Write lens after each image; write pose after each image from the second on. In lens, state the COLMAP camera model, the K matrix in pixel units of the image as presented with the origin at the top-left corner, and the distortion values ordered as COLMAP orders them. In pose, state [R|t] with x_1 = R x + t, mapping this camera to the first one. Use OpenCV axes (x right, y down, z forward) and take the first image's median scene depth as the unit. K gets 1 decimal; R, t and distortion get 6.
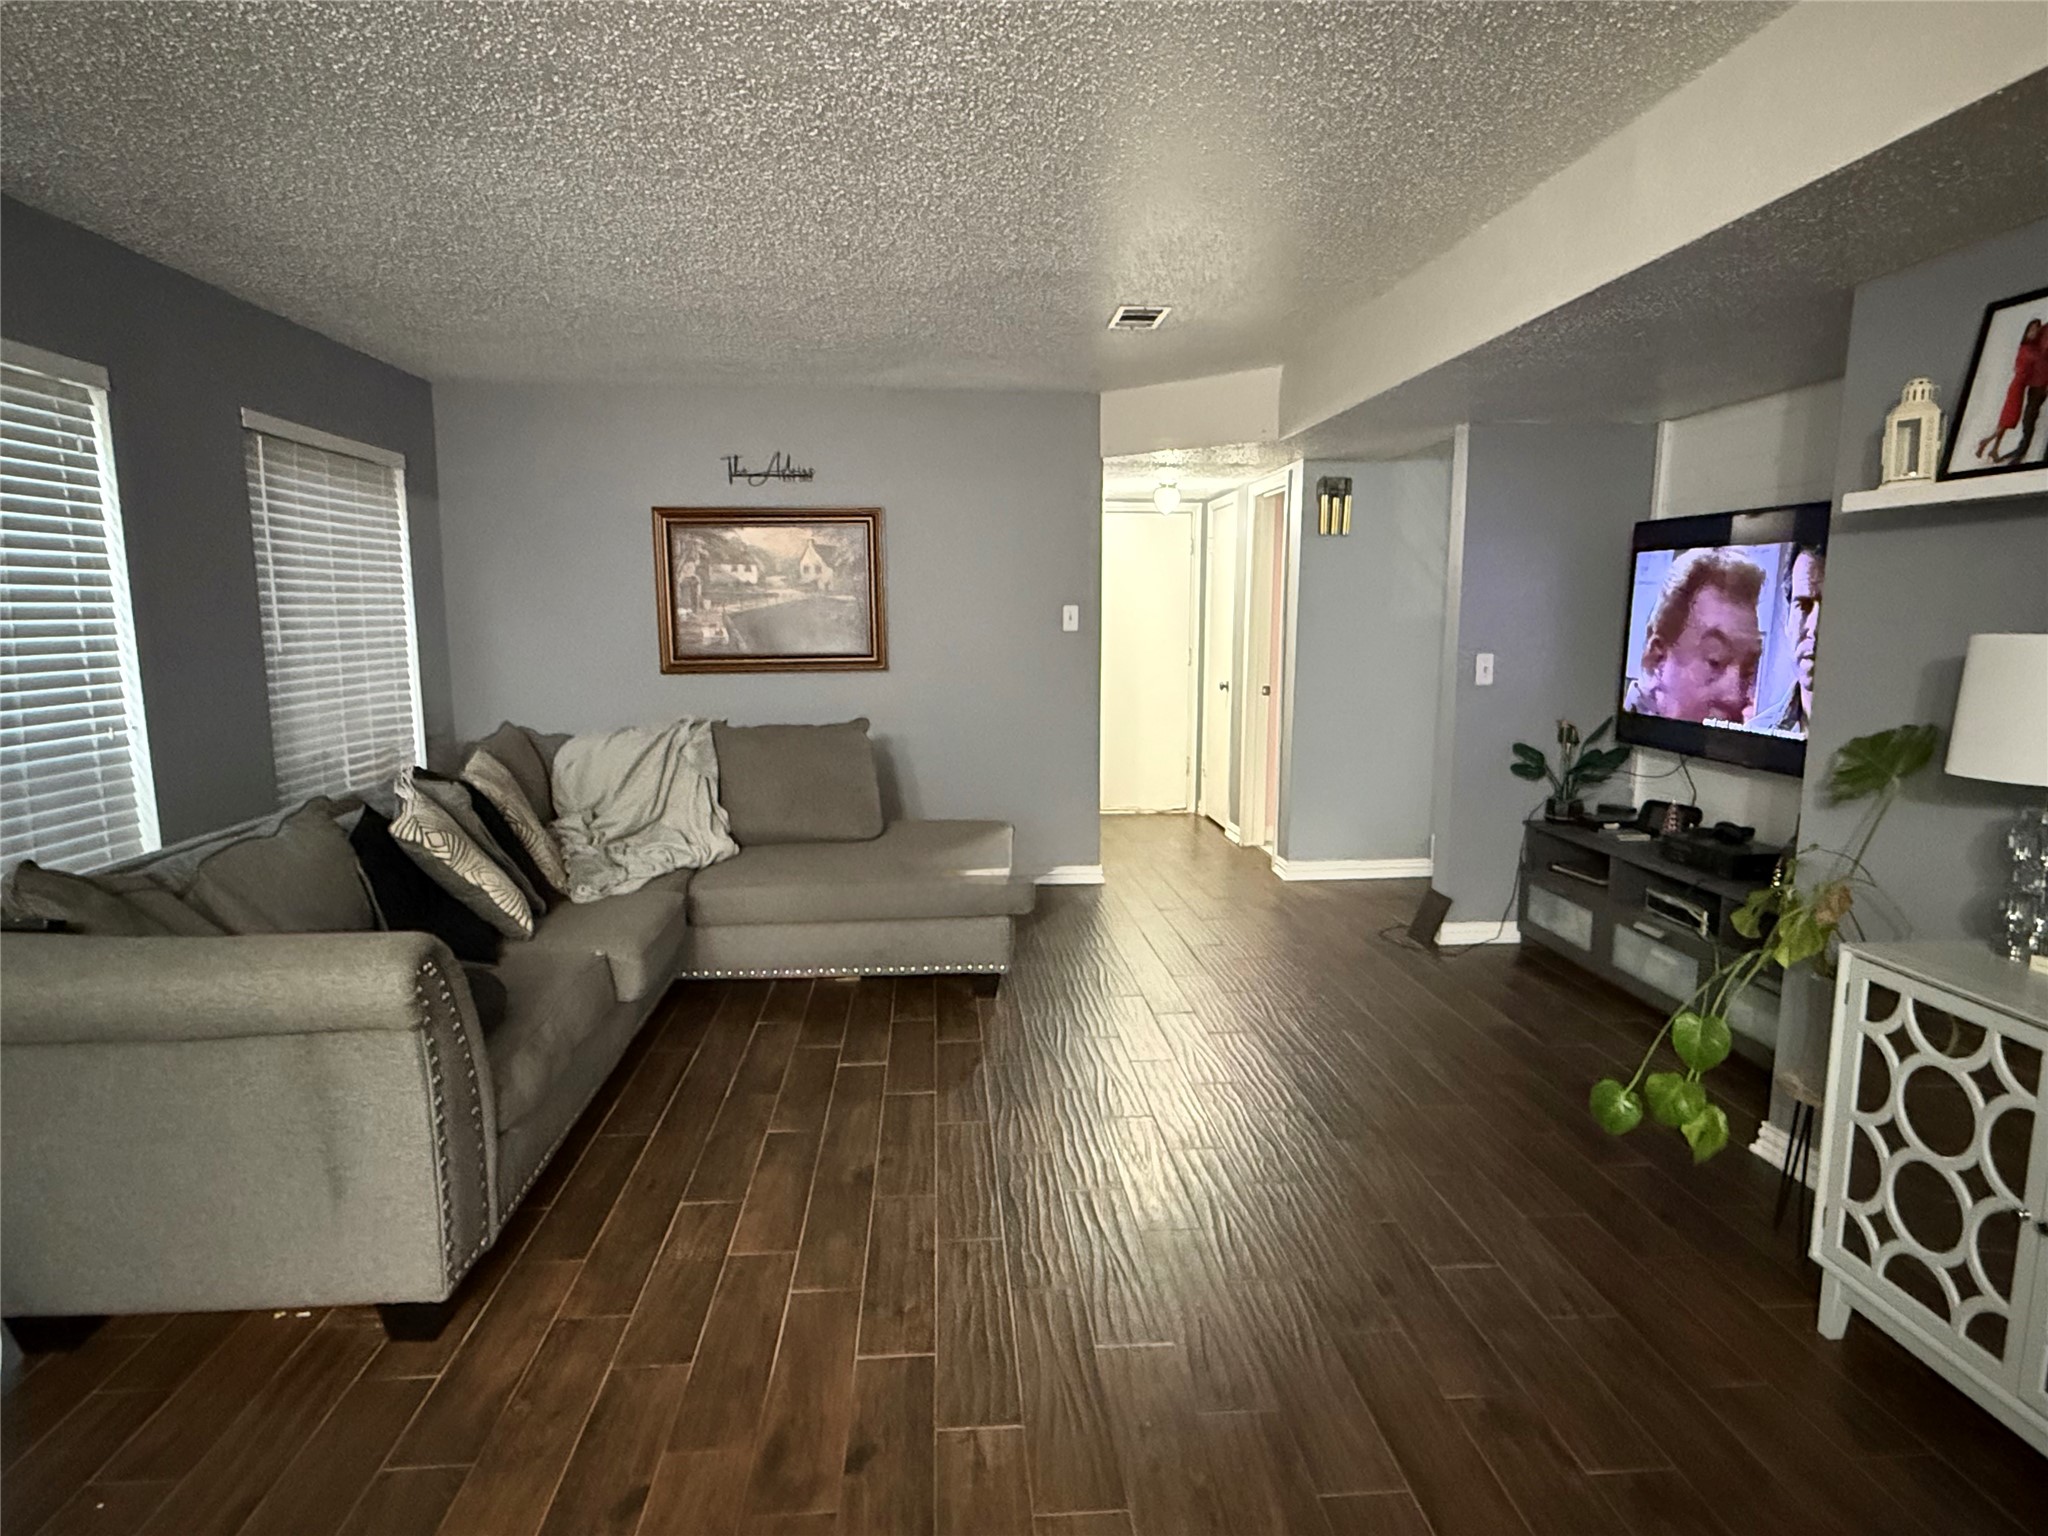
lens RADIAL K [[1149.5, 0, 1024.0], [0, 1149.5, 768.0], [0, 0, 1]] dist [0.006882, -0.001069]
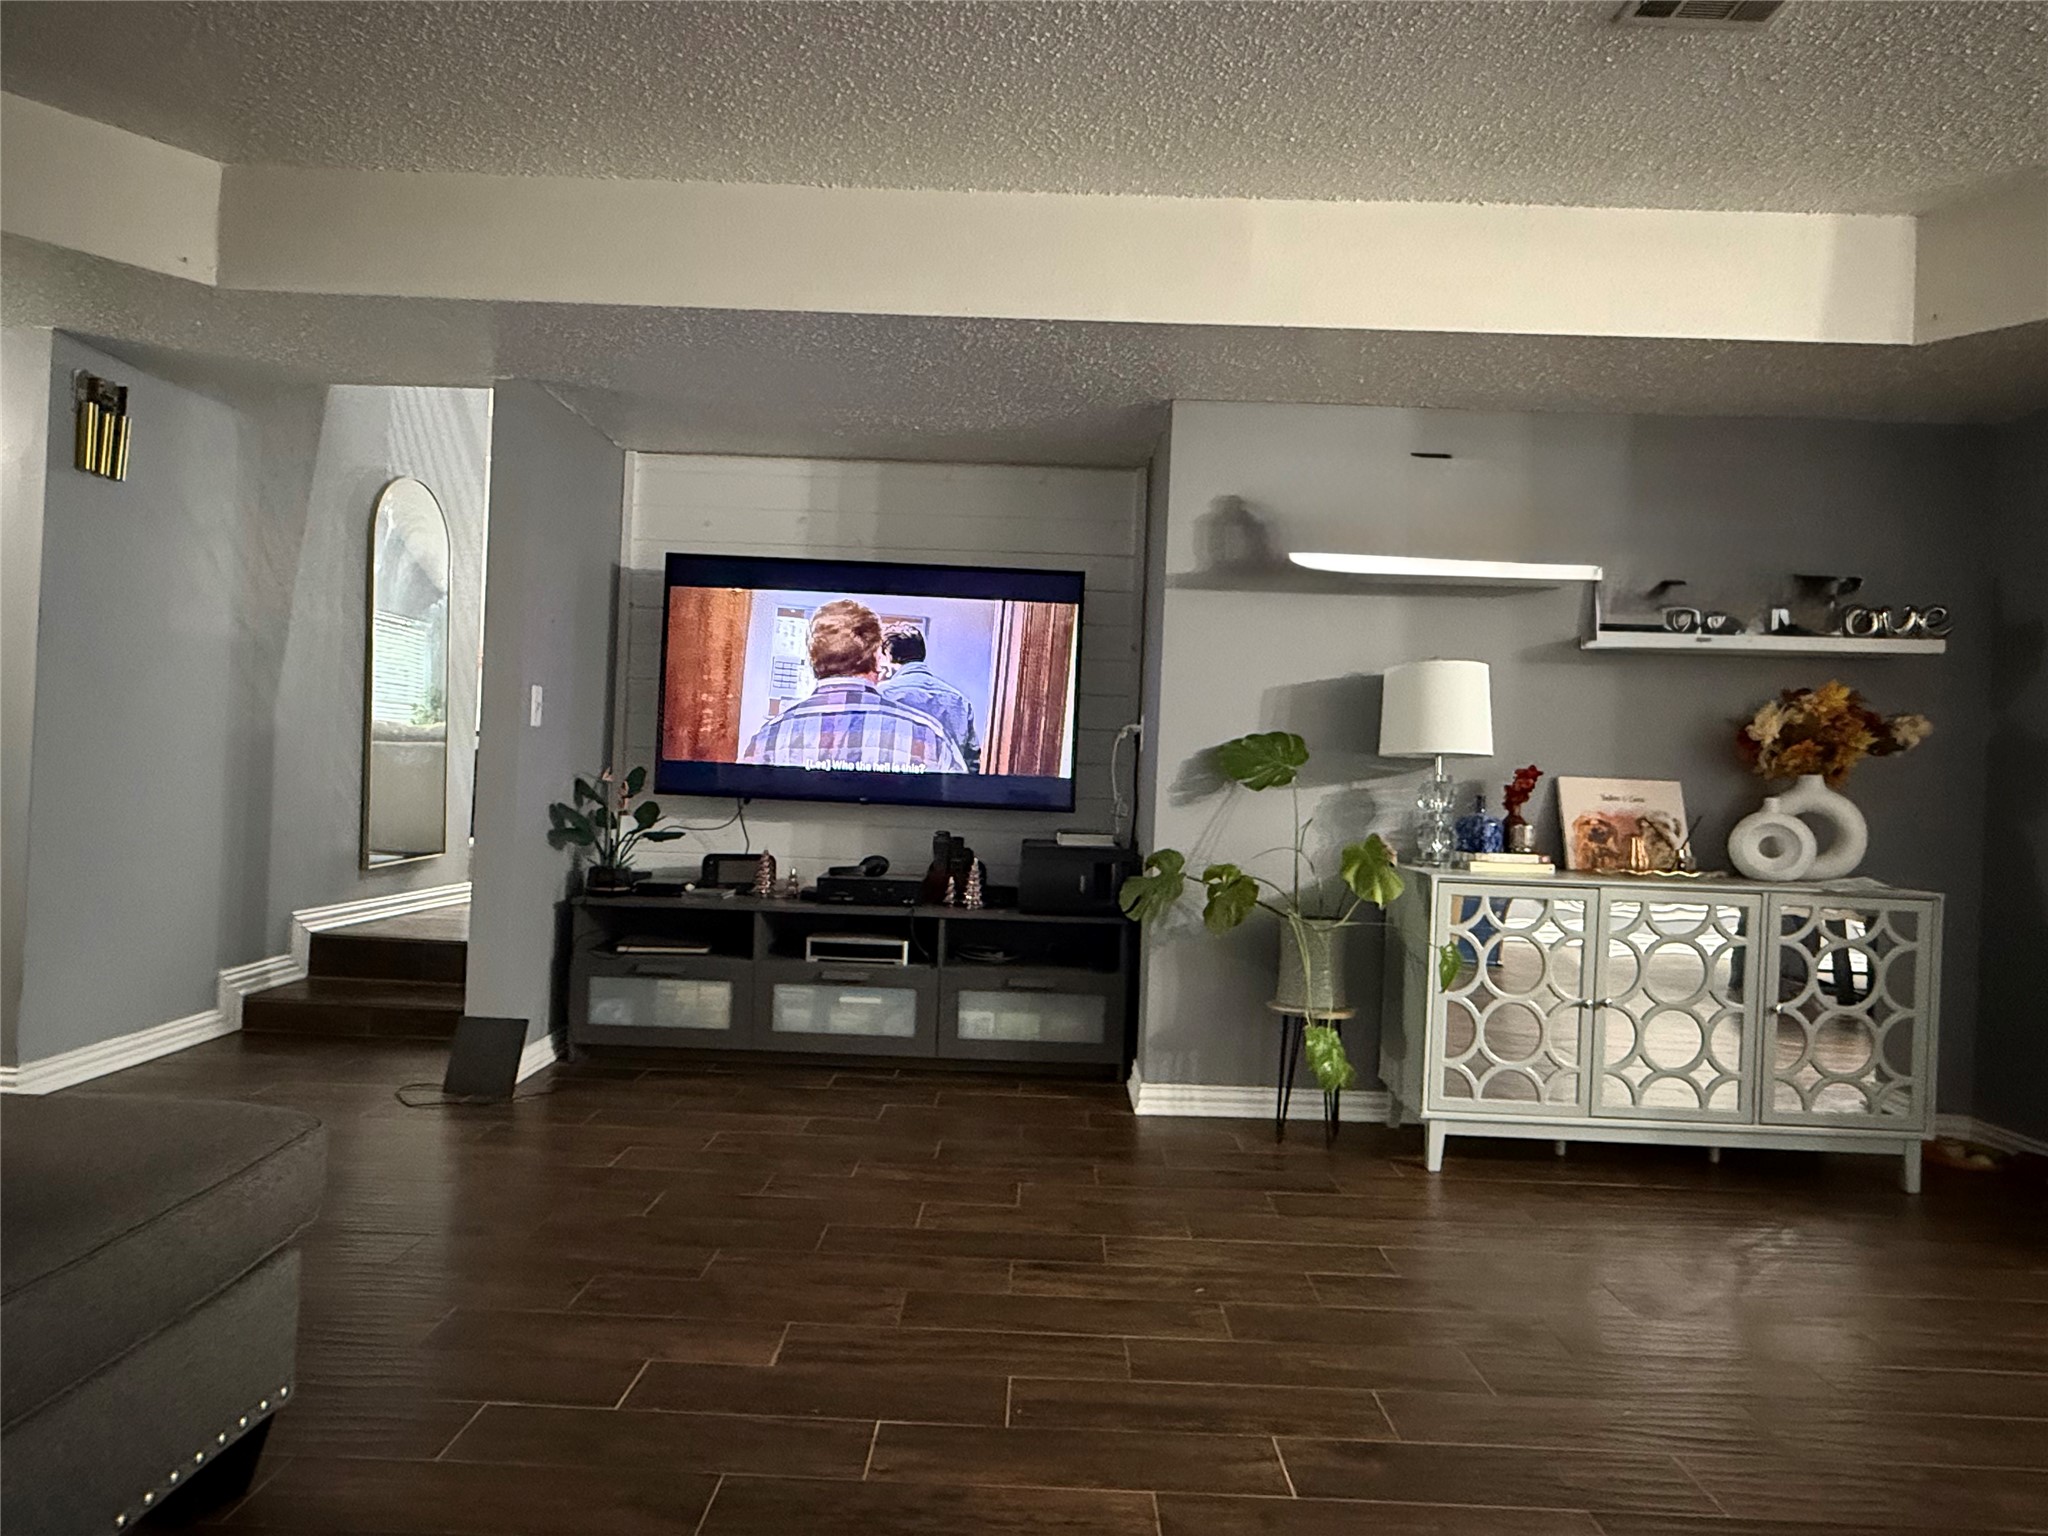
lens RADIAL K [[1149.5, 0, 1024.0], [0, 1149.5, 768.0], [0, 0, 1]] dist [0.006882, -0.001069]
pose [[0.093598, 0.011539, 0.995543, -0.363017], [0.098091, 0.994961, -0.020755, 0.002322], [-0.990766, 0.099597, 0.091994, 0.683358]]
